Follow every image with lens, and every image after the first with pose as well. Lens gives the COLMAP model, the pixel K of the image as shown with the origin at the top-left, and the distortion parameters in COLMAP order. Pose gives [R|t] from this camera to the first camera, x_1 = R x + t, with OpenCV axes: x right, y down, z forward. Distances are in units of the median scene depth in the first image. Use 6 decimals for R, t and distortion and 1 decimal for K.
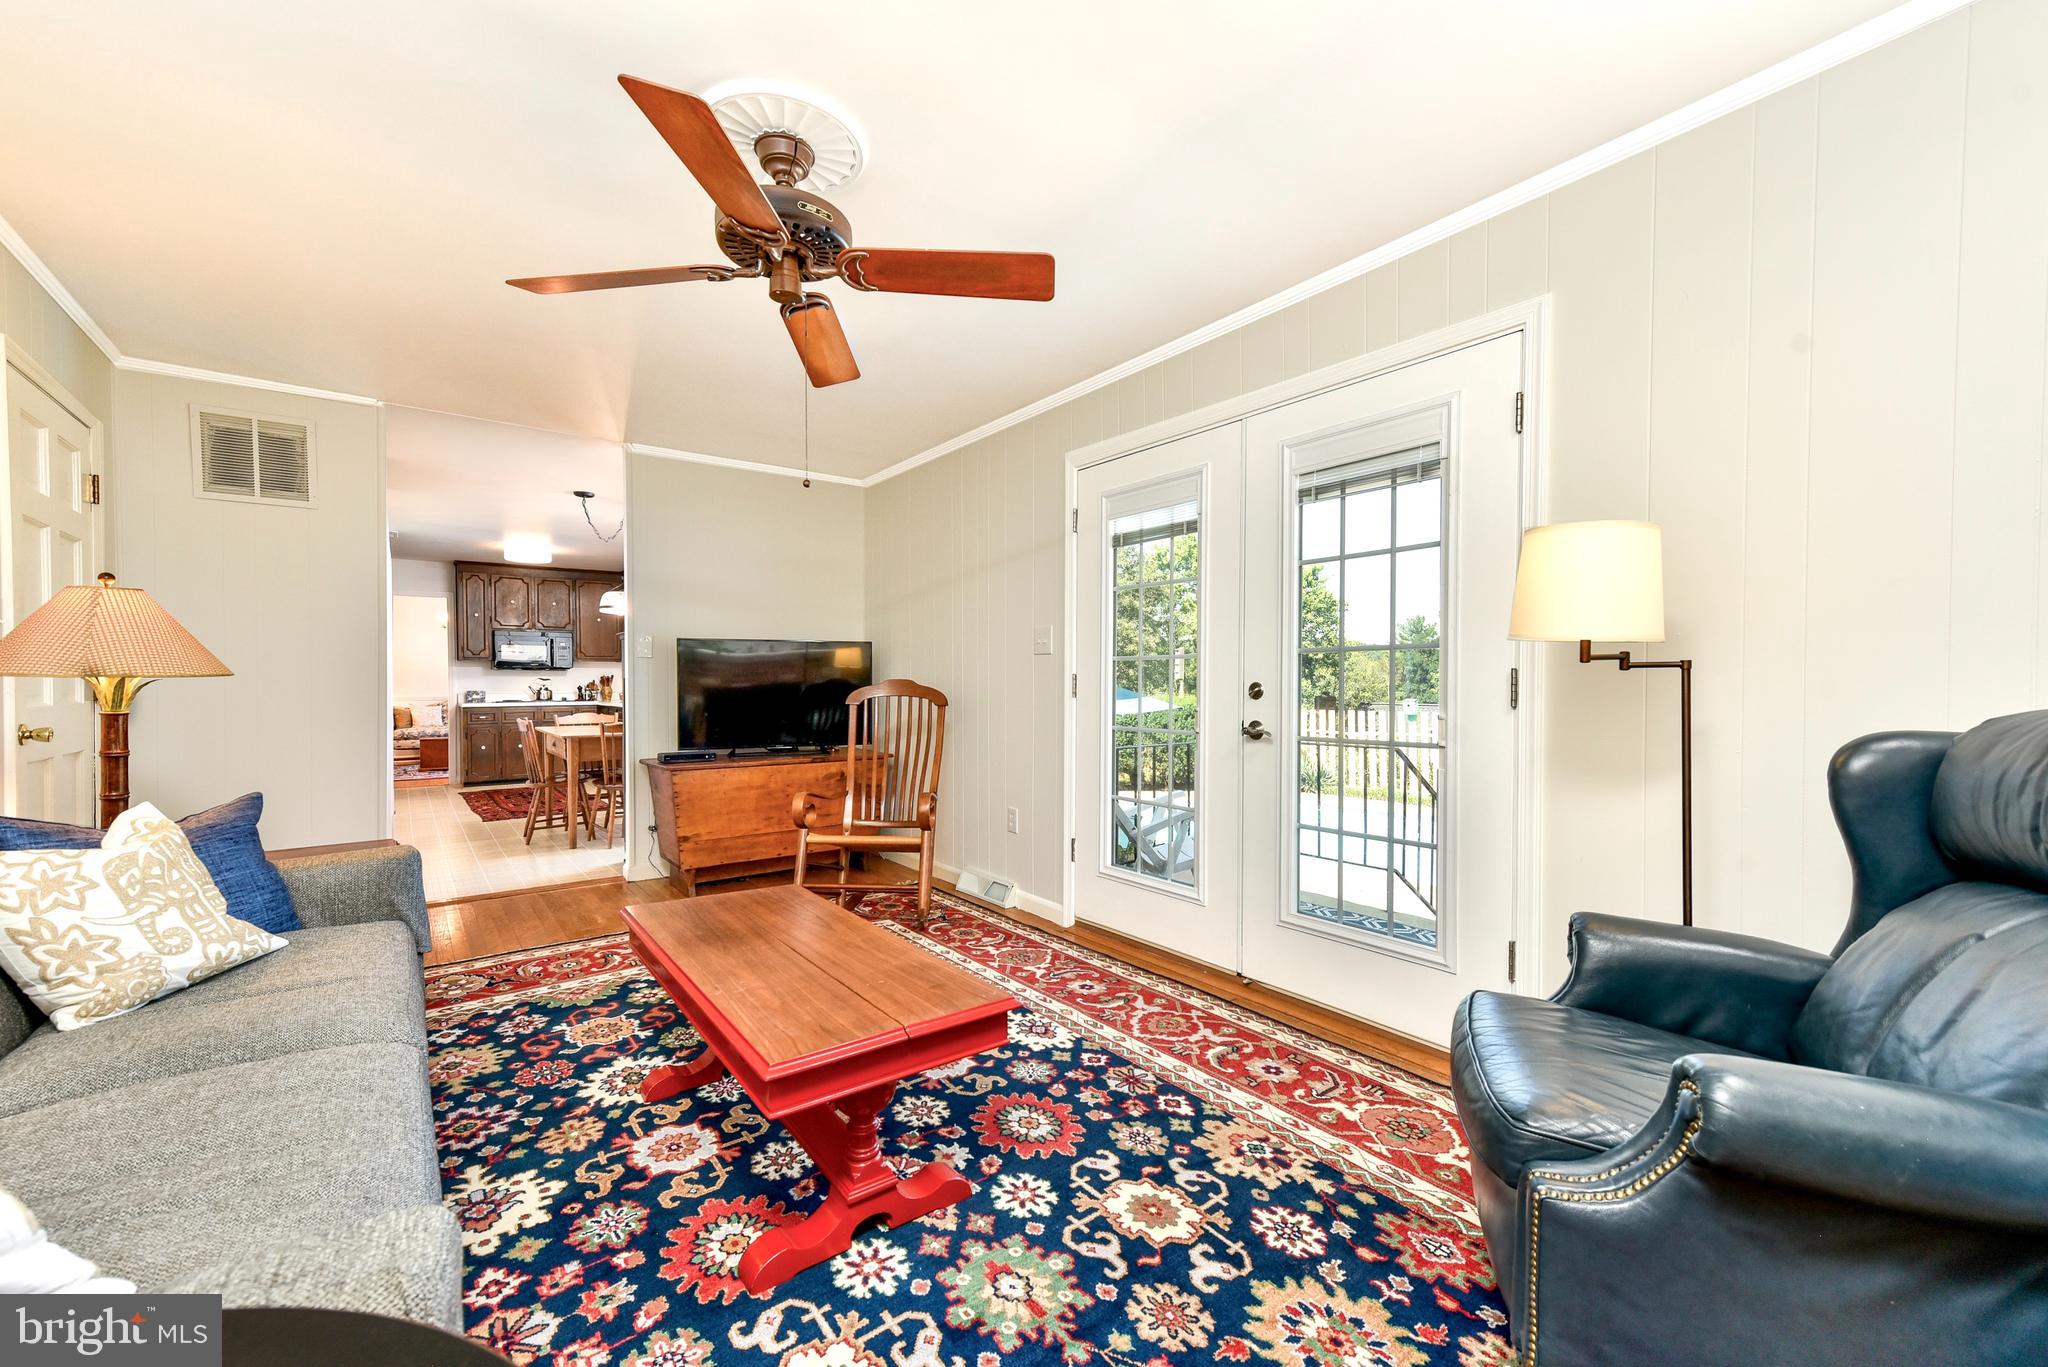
lens RADIAL K [[804.7, 0, 1019.6], [0, 804.7, 687.7], [0, 0, 1]] dist [0.018205, -0.000193]
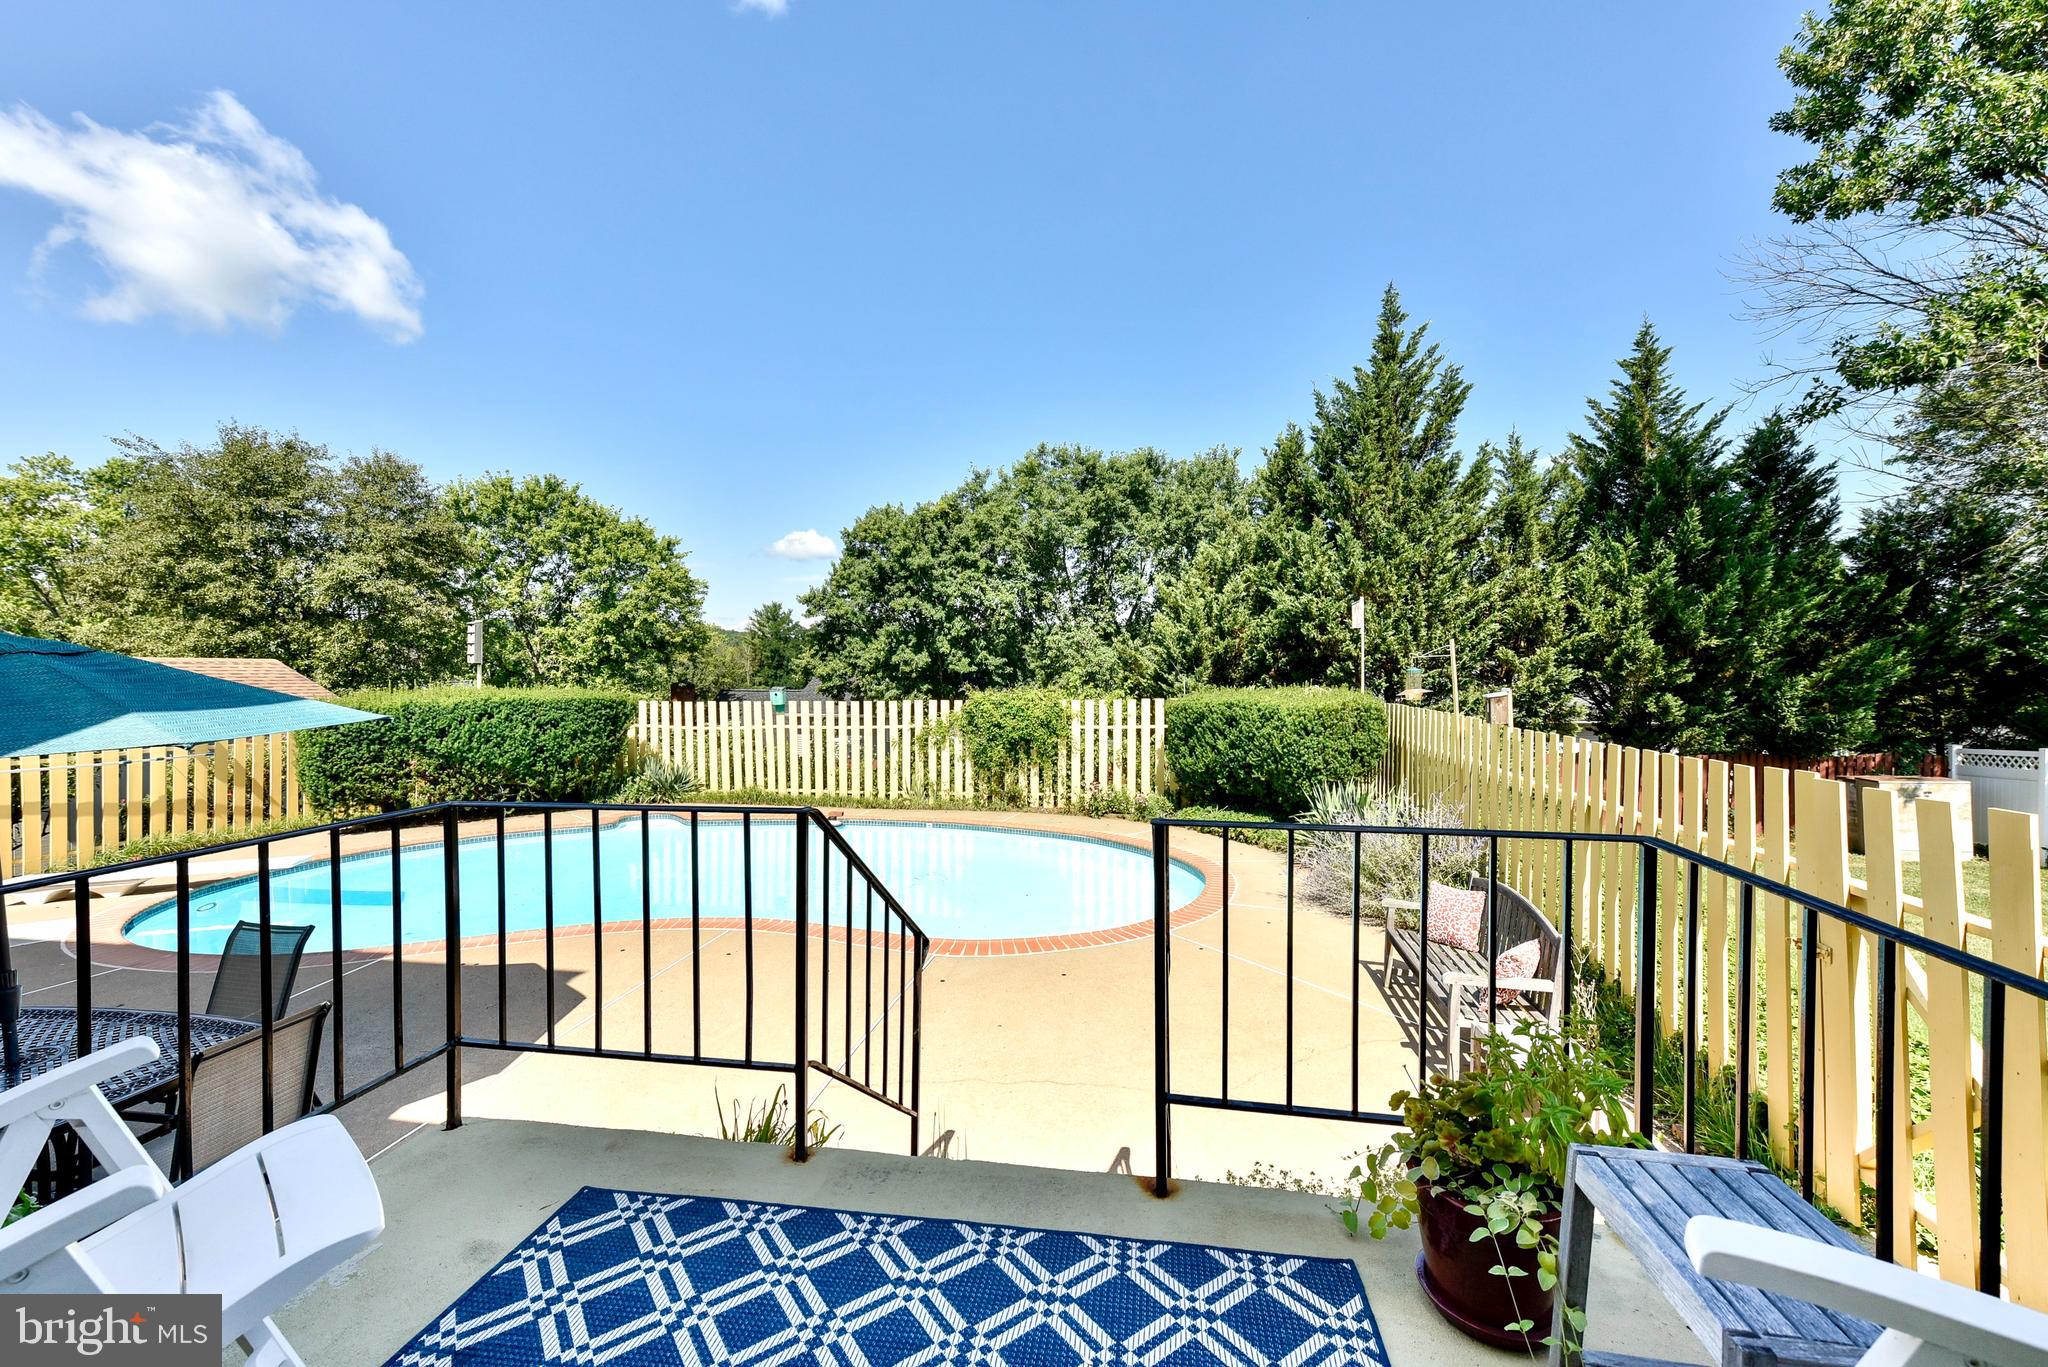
lens RADIAL K [[804.7, 0, 1020.9], [0, 804.7, 675.4], [0, 0, 1]] dist [0.018205, -0.000193]
pose [[0.726883, -0.008550, 0.686708, 0.268875], [0.007103, 0.999963, 0.004932, -0.003595], [-0.686724, 0.001293, 0.726917, 0.663527]]
